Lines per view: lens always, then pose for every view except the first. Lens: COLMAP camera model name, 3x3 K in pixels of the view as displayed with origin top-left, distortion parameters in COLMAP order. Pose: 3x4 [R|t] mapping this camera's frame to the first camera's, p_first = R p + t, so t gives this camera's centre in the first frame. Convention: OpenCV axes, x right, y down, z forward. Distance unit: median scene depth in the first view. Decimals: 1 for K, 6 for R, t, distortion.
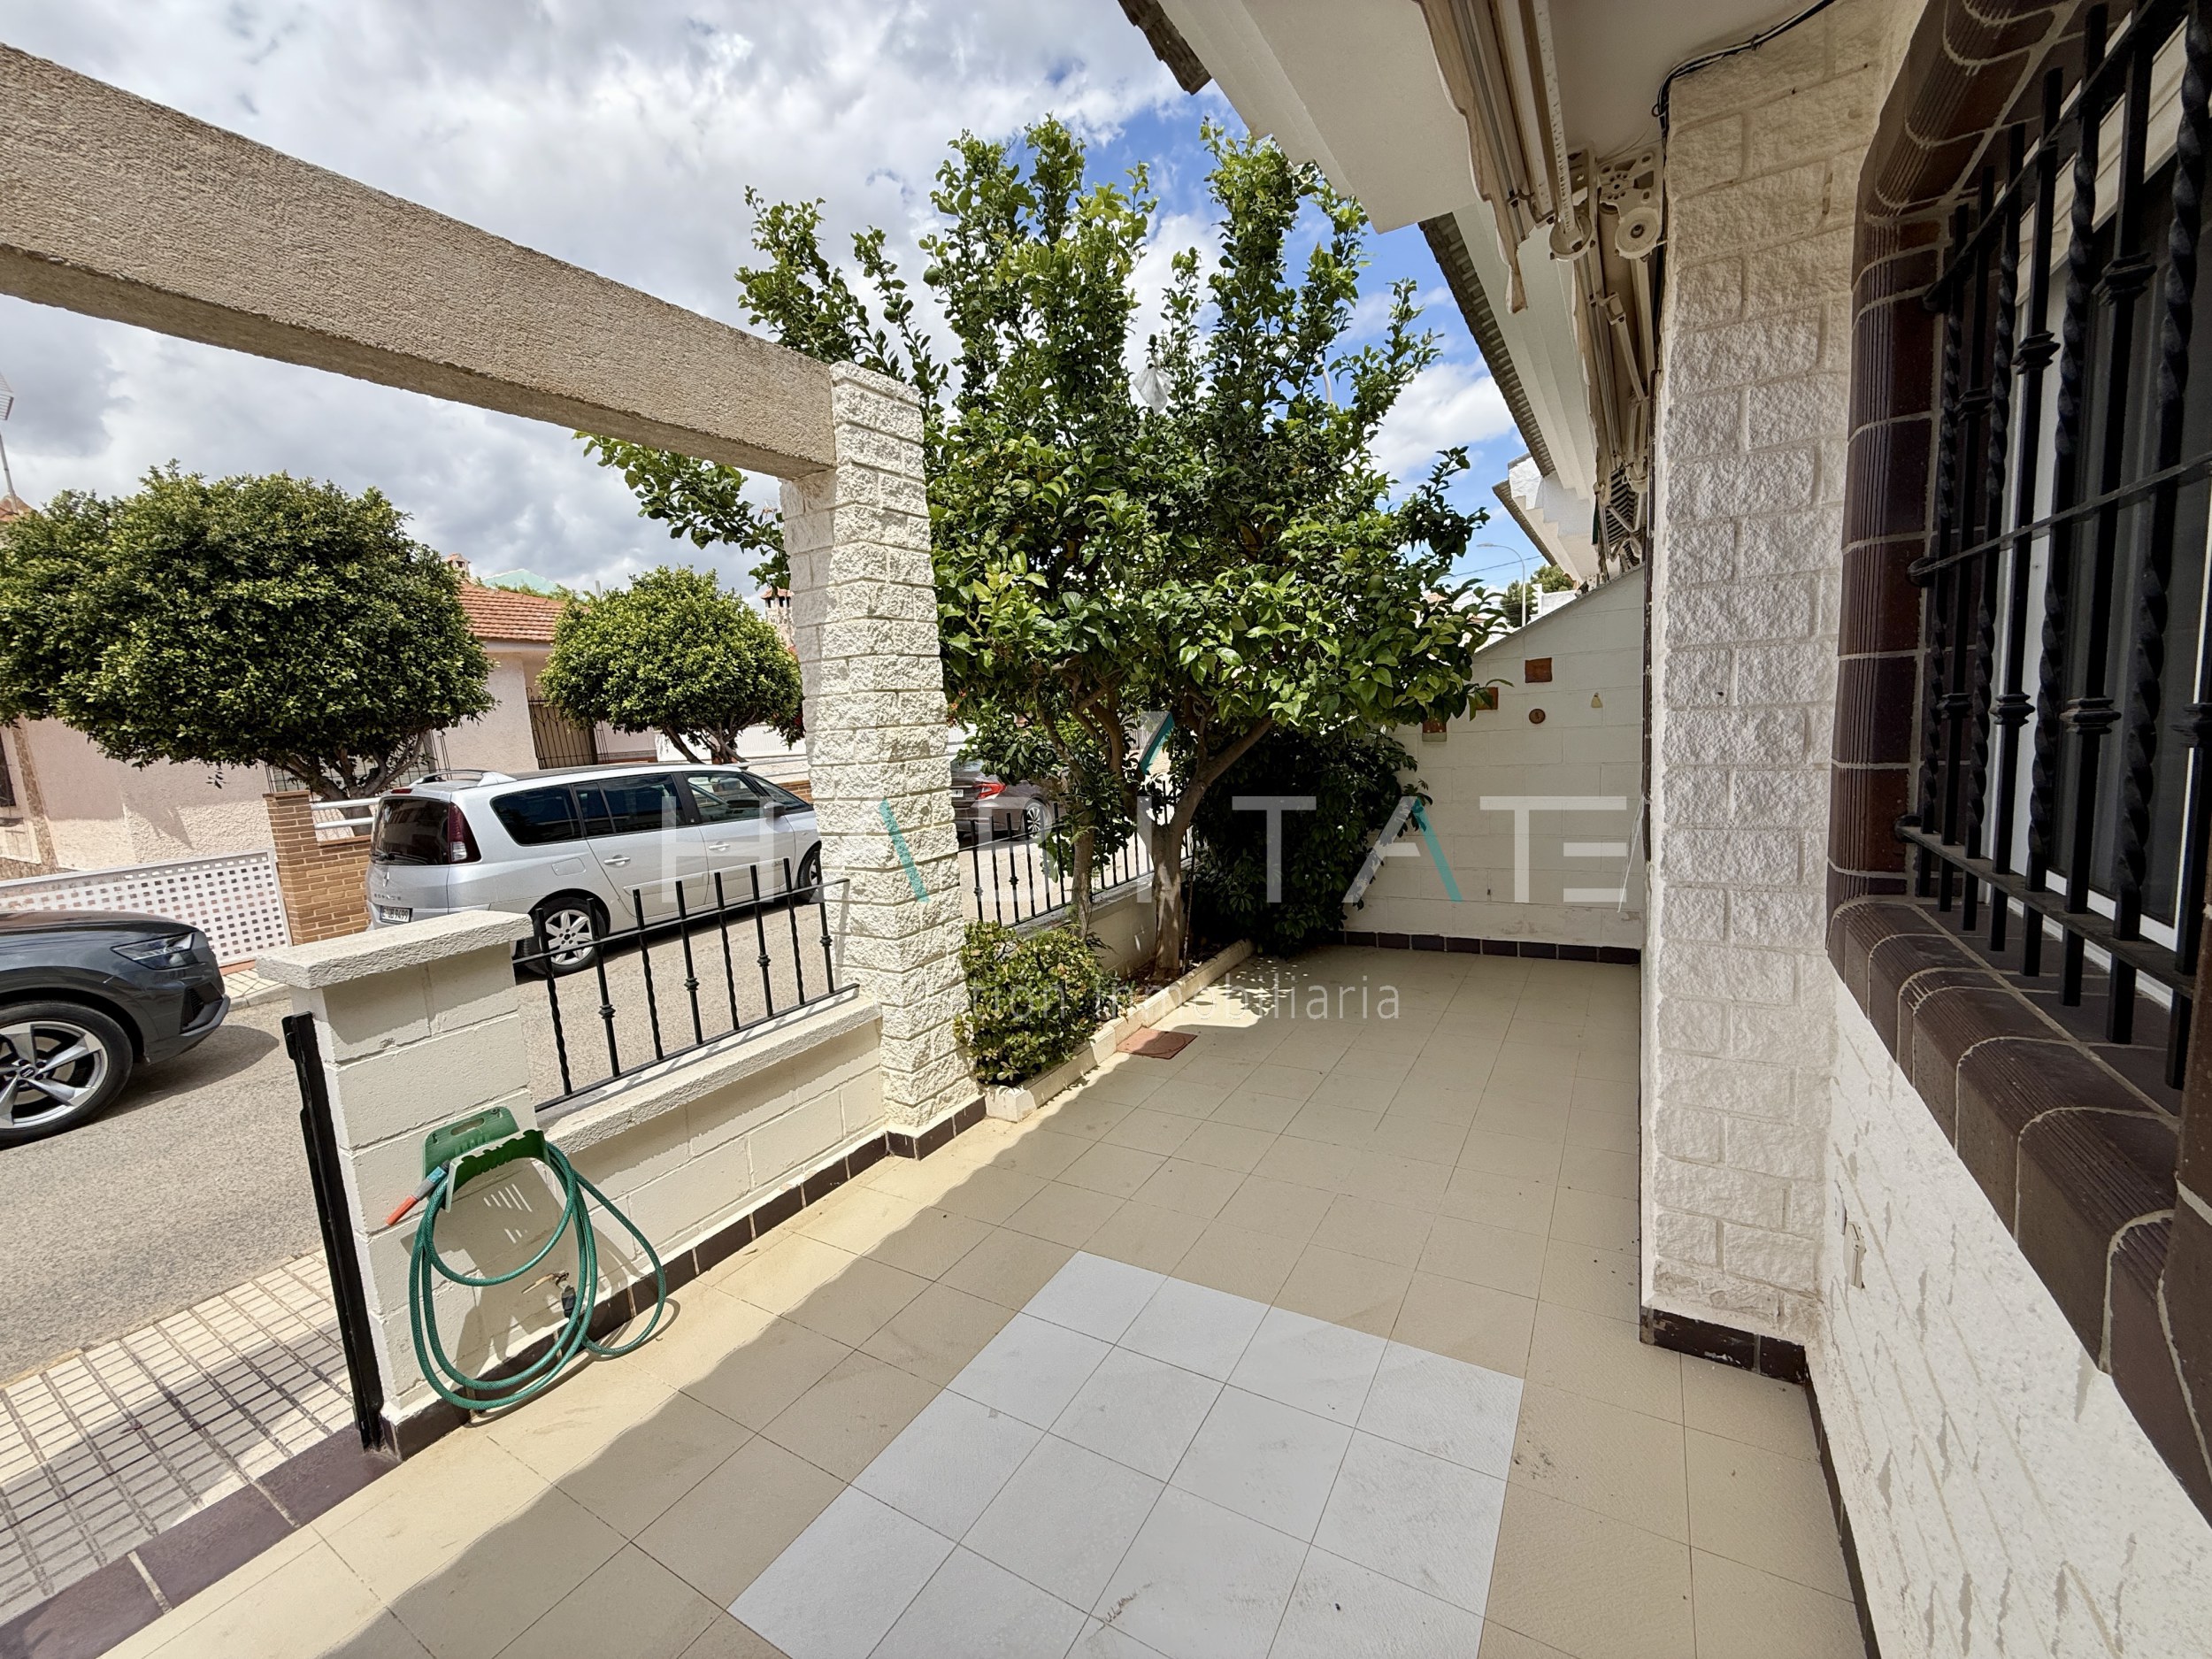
lens RADIAL K [[879.6, 0, 1101.5], [0, 879.6, 829.1], [0, 0, 1]] dist [-0.001361, 0.000411]
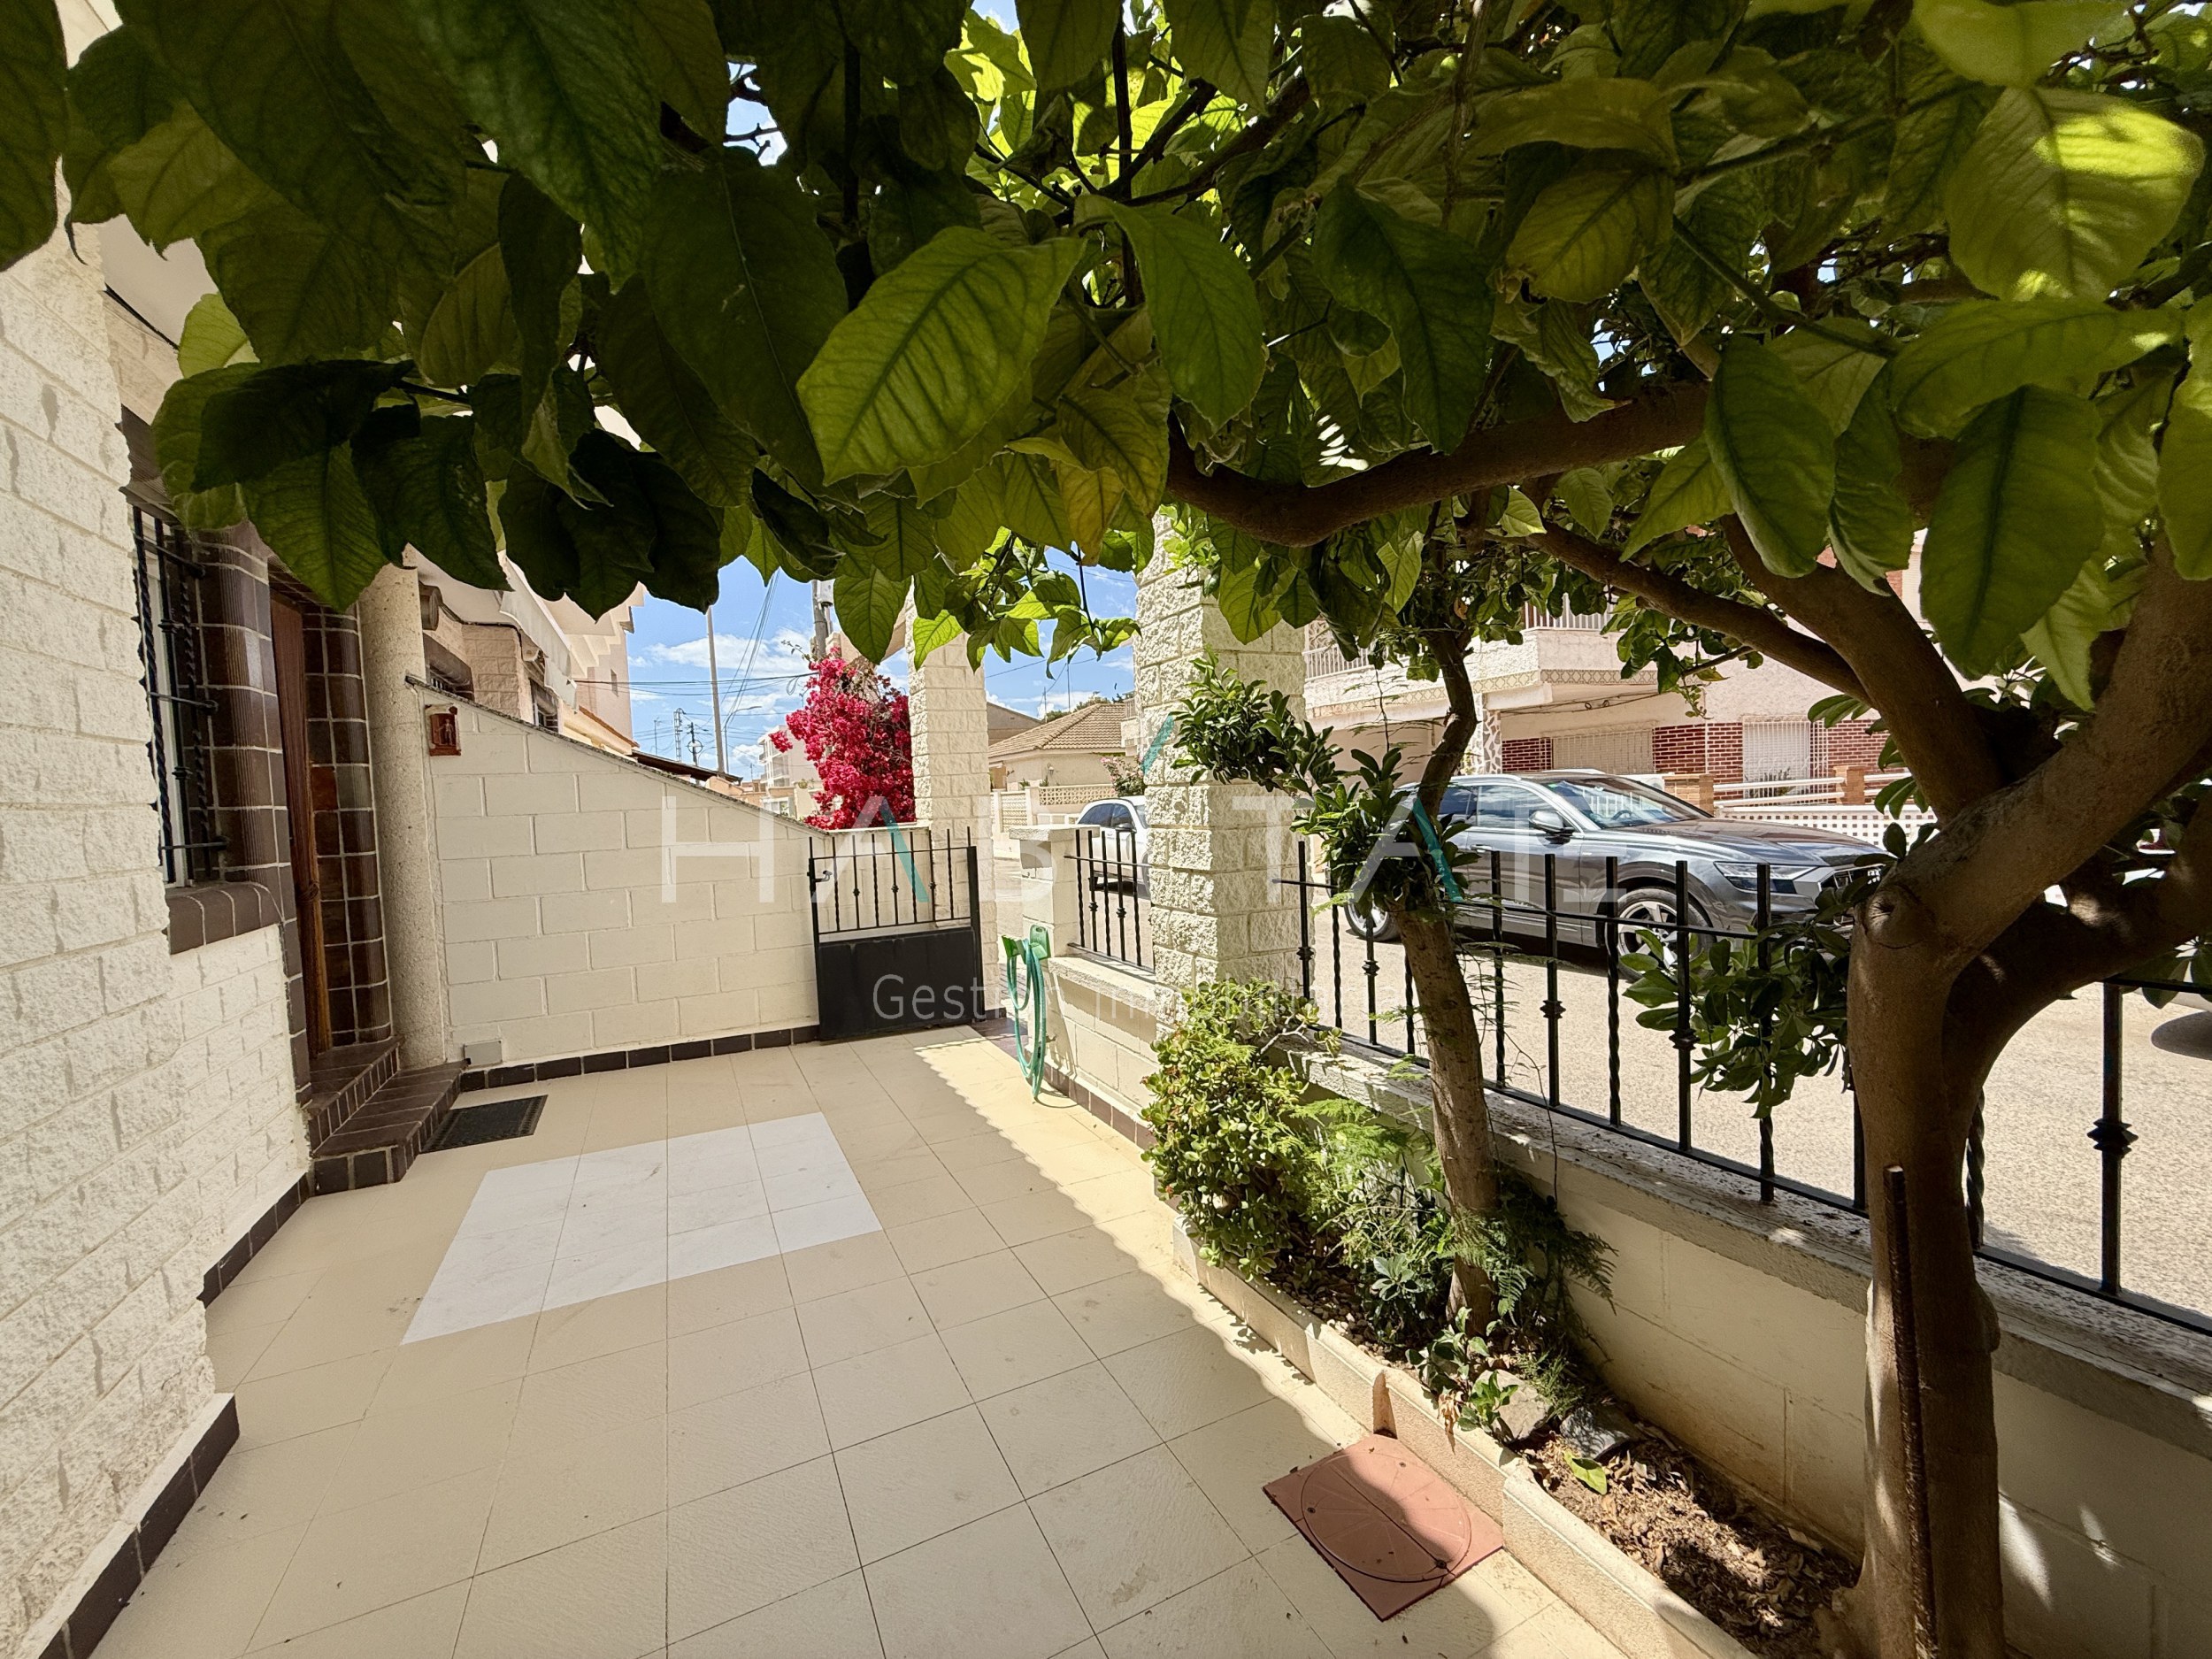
lens RADIAL K [[879.6, 0, 1101.5], [0, 879.6, 829.1], [0, 0, 1]] dist [-0.001361, 0.000411]
pose [[-0.527647, 0.130667, -0.839354, 0.446152], [-0.034342, 0.984009, 0.174774, -0.120273], [0.848769, 0.121044, -0.514722, 1.166042]]
